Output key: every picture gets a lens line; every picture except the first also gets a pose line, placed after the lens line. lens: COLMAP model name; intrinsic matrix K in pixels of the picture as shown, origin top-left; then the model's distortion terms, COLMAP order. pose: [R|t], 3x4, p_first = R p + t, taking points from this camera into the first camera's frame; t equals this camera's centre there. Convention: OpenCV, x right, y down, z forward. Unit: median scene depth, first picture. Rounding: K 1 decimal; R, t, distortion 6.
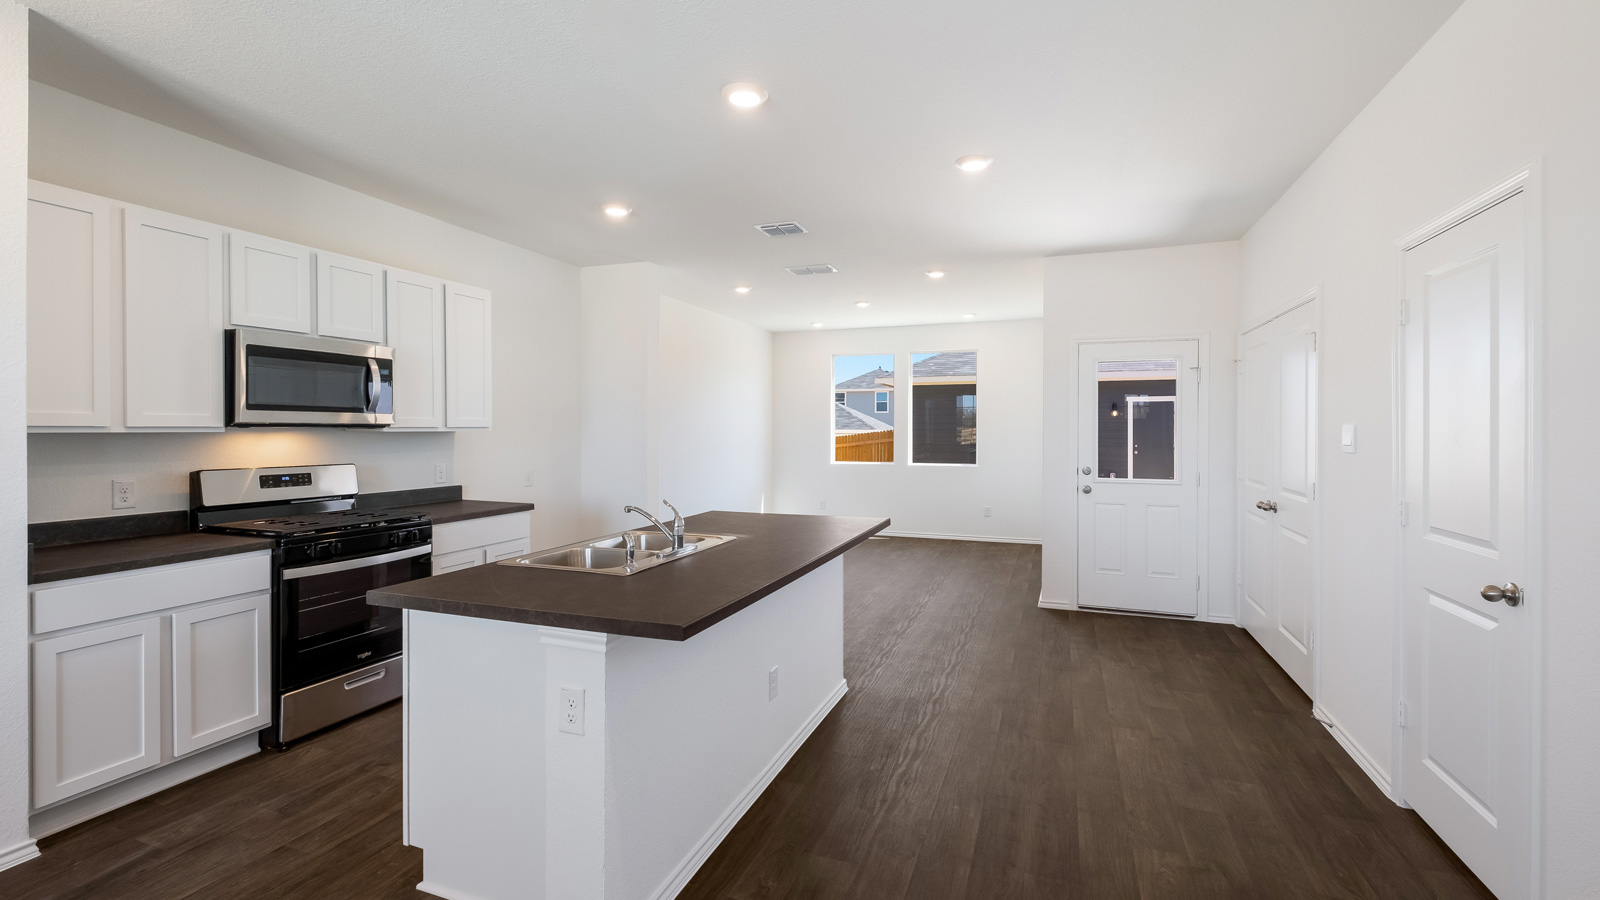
lens RADIAL K [[746.6, 0, 802.5], [0, 746.6, 432.3], [0, 0, 1]] dist [0.001852, 0.000118]
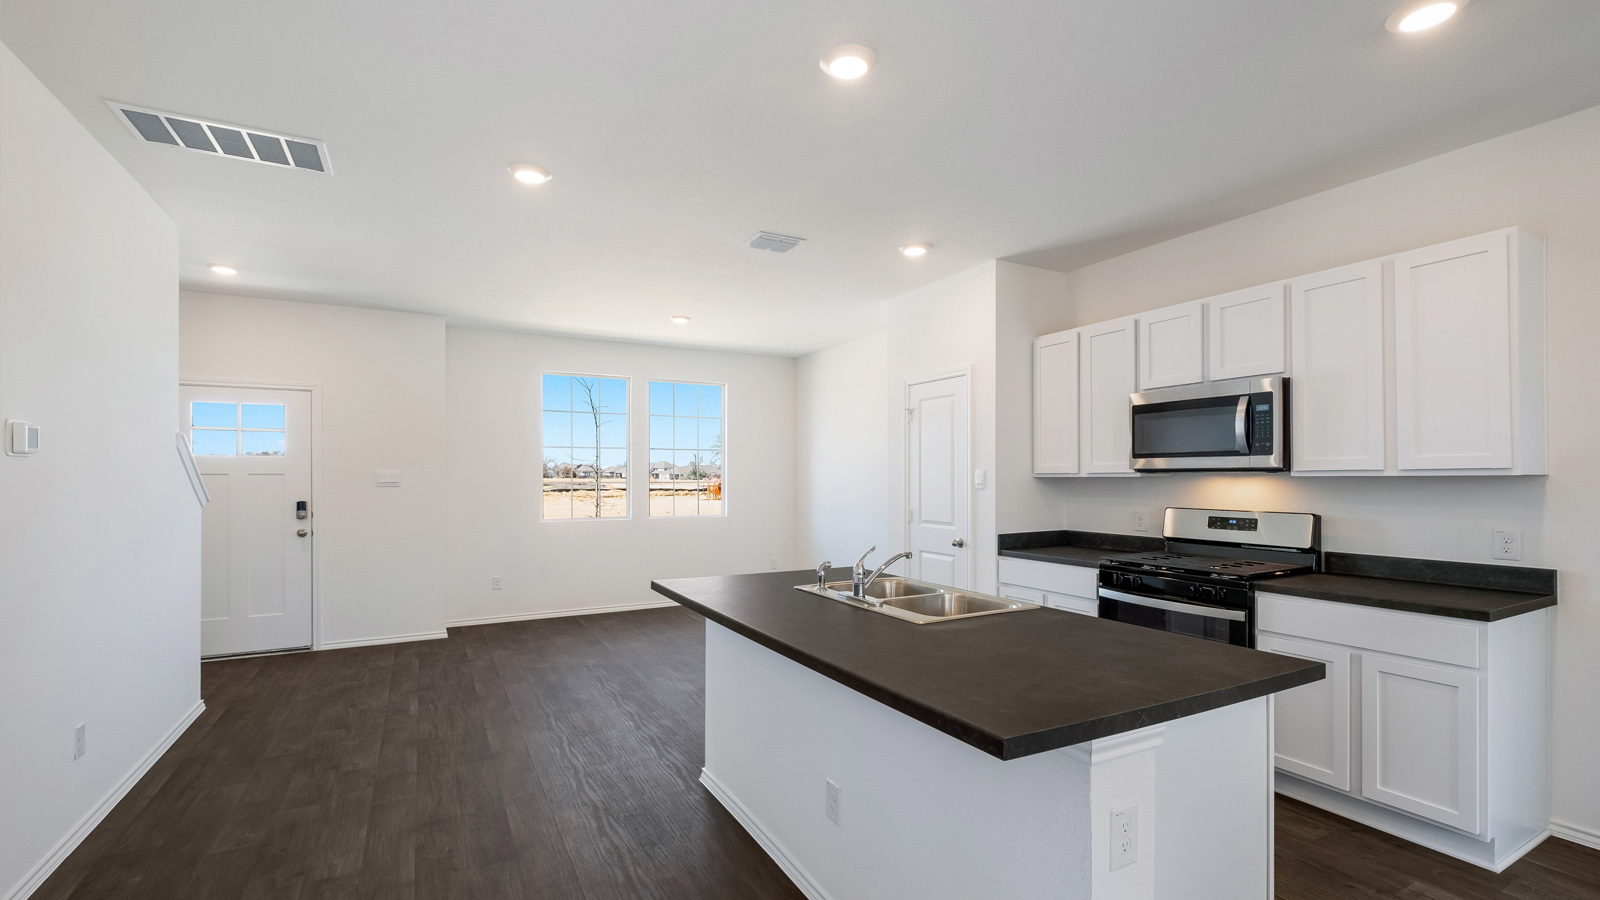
lens RADIAL K [[687.2, 0, 797.1], [0, 687.2, 482.2], [0, 0, 1]] dist [0.008644, -0.000092]
pose [[-0.671463, 0.008915, -0.740984, 0.419379], [0.002450, 0.999949, 0.009810, -0.003724], [0.741034, 0.004771, -0.671451, 1.193394]]
